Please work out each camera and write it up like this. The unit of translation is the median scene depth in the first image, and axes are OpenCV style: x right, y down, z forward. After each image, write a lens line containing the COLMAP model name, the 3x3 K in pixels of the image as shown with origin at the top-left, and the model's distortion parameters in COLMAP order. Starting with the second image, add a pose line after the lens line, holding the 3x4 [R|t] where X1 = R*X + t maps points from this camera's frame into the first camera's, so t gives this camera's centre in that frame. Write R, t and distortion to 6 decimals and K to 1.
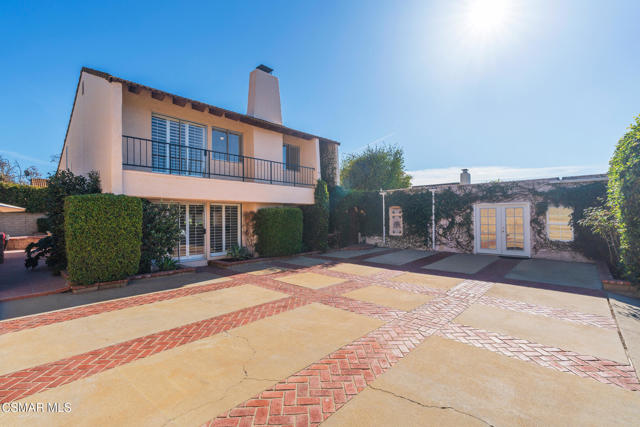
lens RADIAL K [[279.8, 0, 320.0], [0, 279.8, 213.5], [0, 0, 1]] dist [-0.002199, -0.000657]
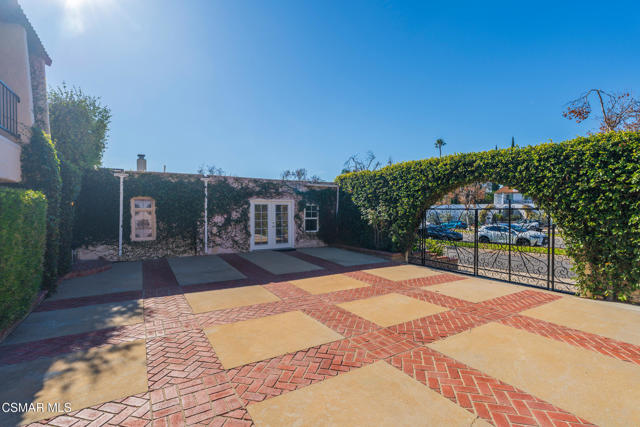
lens RADIAL K [[298.2, 0, 320.0], [0, 298.2, 213.5], [0, 0, 1]] dist [0.000164, 0.000056]
pose [[0.289924, -0.004490, 0.957039, -0.327925], [-0.013966, 0.999863, 0.008922, 0.002037], [-0.956948, -0.015952, 0.289822, 0.453164]]
